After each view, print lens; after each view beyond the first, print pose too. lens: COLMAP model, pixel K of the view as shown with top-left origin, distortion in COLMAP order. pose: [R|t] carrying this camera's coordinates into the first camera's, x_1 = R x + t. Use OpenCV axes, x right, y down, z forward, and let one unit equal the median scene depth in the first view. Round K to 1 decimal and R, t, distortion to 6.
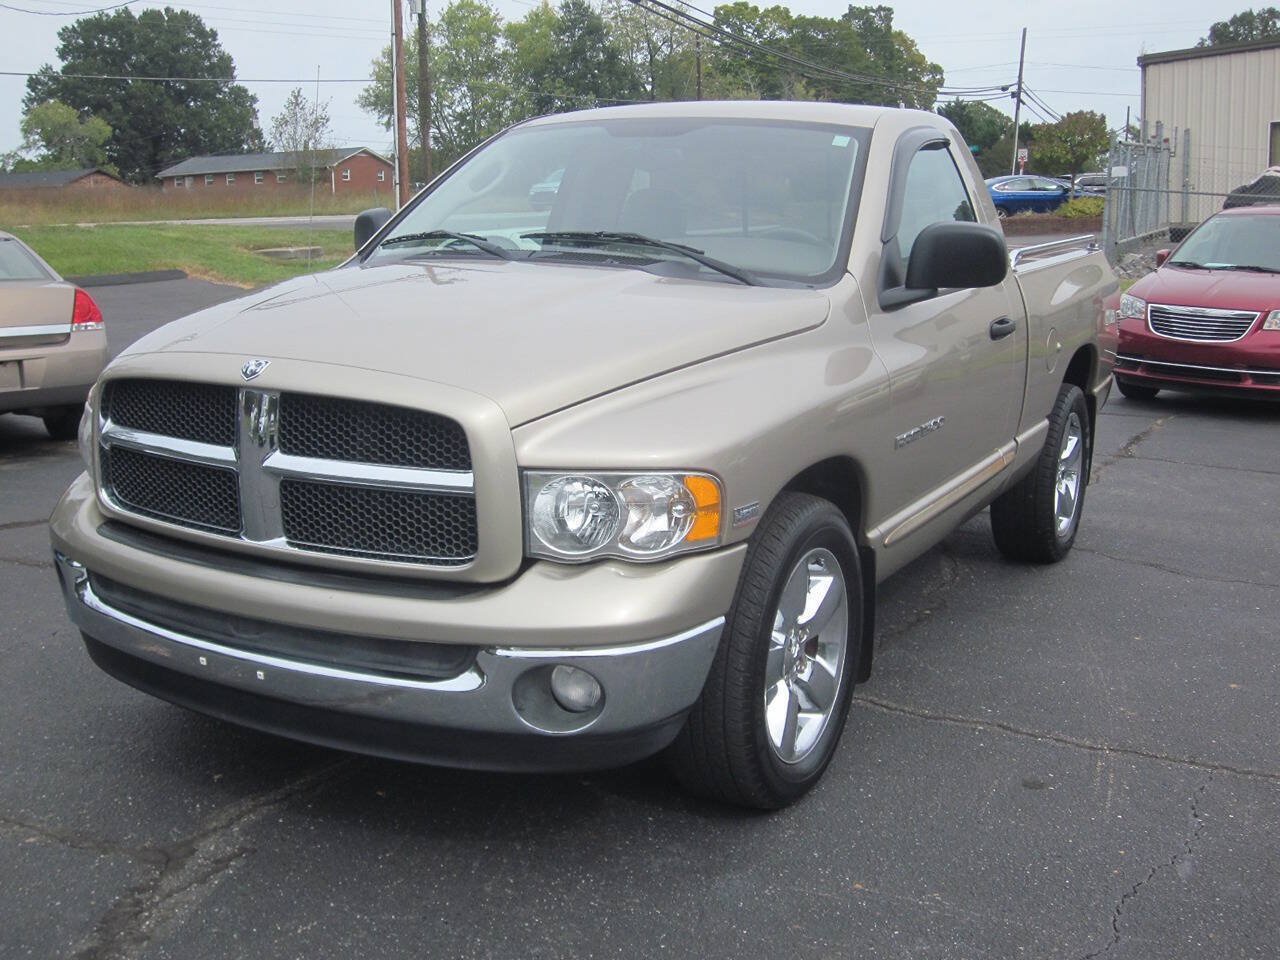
lens RADIAL K [[1432.9, 0, 638.4], [0, 1432.9, 486.2], [0, 0, 1]] dist [-0.067455, -0.025519]
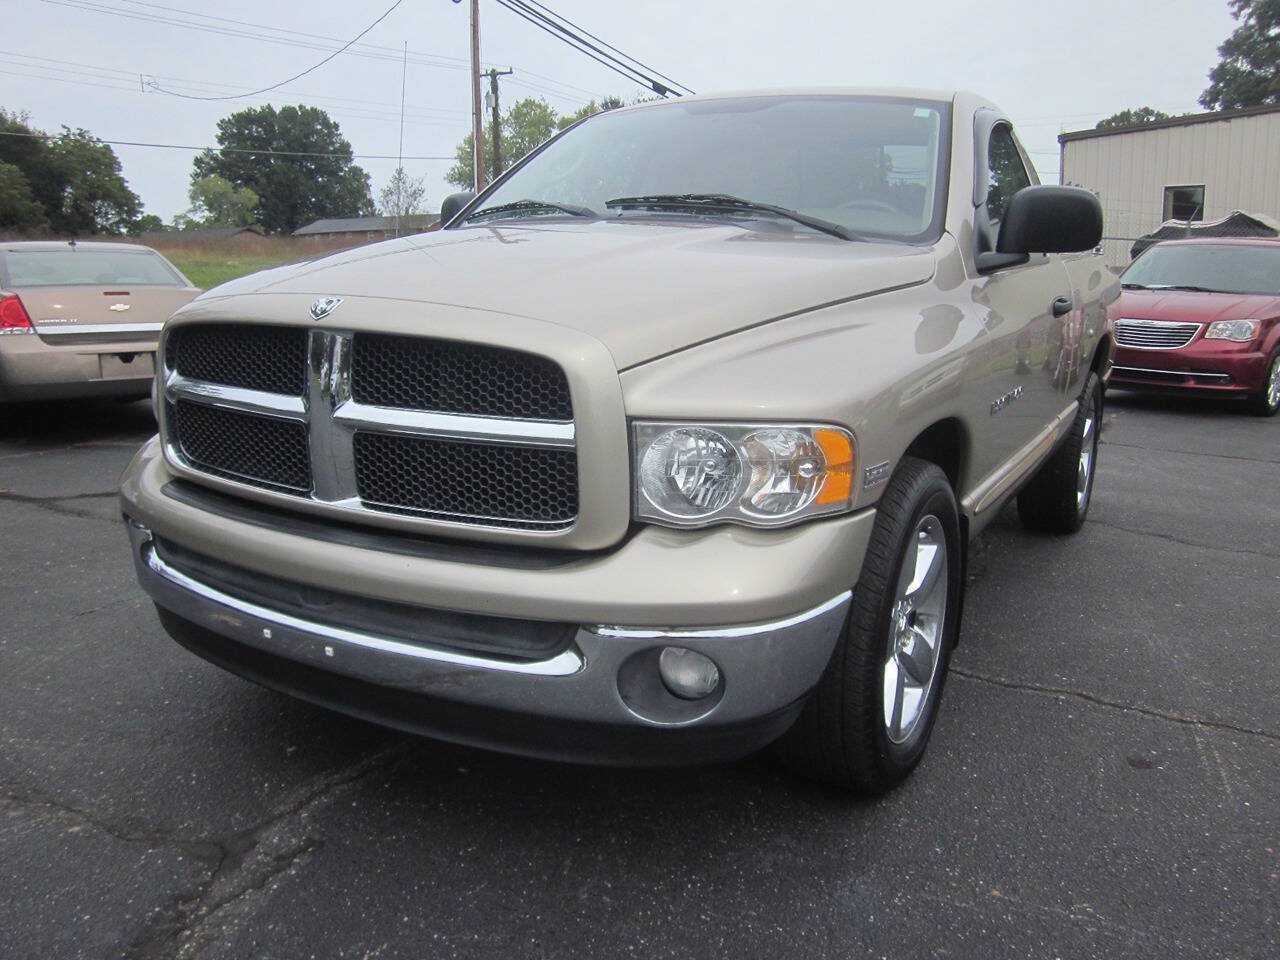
lens RADIAL K [[1060.8, 0, 641.4], [0, 1060.8, 483.3], [0, 0, 1]] dist [-0.019023, 0.001561]
pose [[0.999904, 0.008729, -0.010792, -0.059606], [-0.008618, 0.999910, 0.010250, 0.017869], [0.010880, -0.010156, 0.999889, 0.318743]]
